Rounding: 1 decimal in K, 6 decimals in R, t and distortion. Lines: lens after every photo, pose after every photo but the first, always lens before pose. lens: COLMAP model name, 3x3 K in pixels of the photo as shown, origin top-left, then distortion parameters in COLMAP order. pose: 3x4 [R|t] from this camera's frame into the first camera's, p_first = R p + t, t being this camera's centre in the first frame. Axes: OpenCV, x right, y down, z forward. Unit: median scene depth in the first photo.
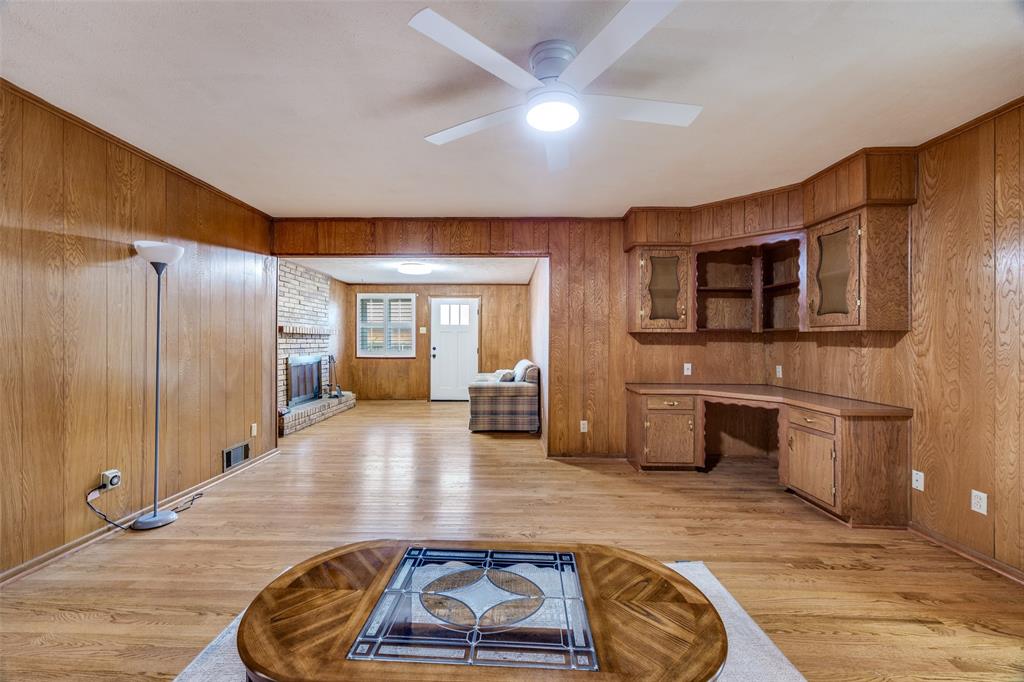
lens RADIAL K [[395.8, 0, 508.3], [0, 395.8, 341.7], [0, 0, 1]] dist [-0.008805, 0.001224]
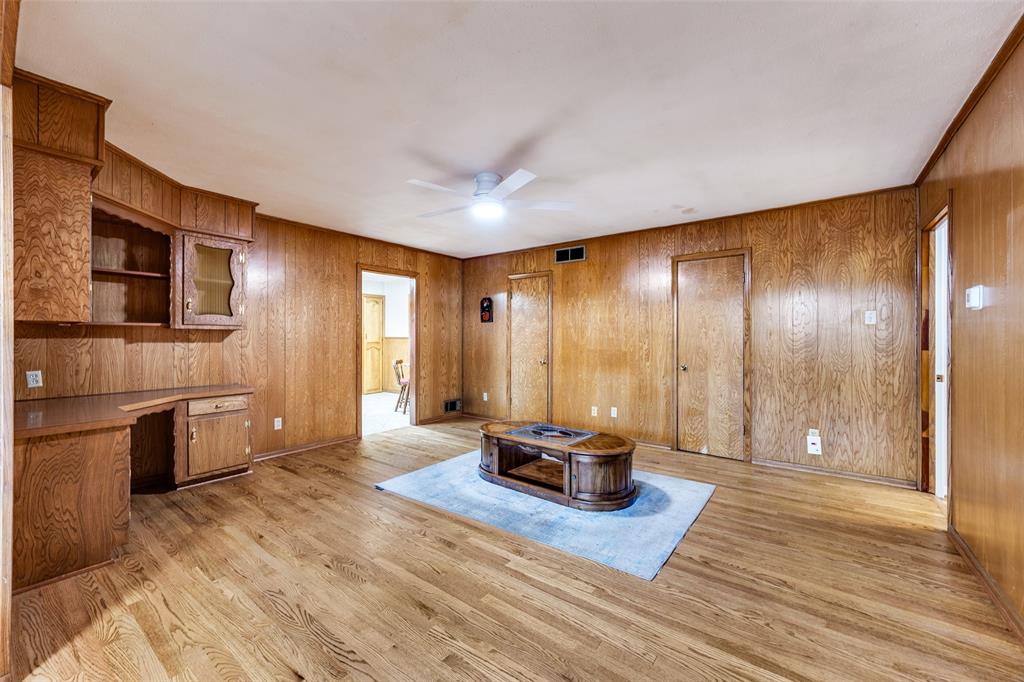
lens RADIAL K [[395.8, 0, 509.6], [0, 395.8, 337.9], [0, 0, 1]] dist [-0.008805, 0.001224]
pose [[-0.804076, -0.005279, 0.594503, -0.614300], [-0.003659, 0.999986, 0.003931, -0.008622], [-0.594515, 0.000985, -0.804084, 1.424413]]
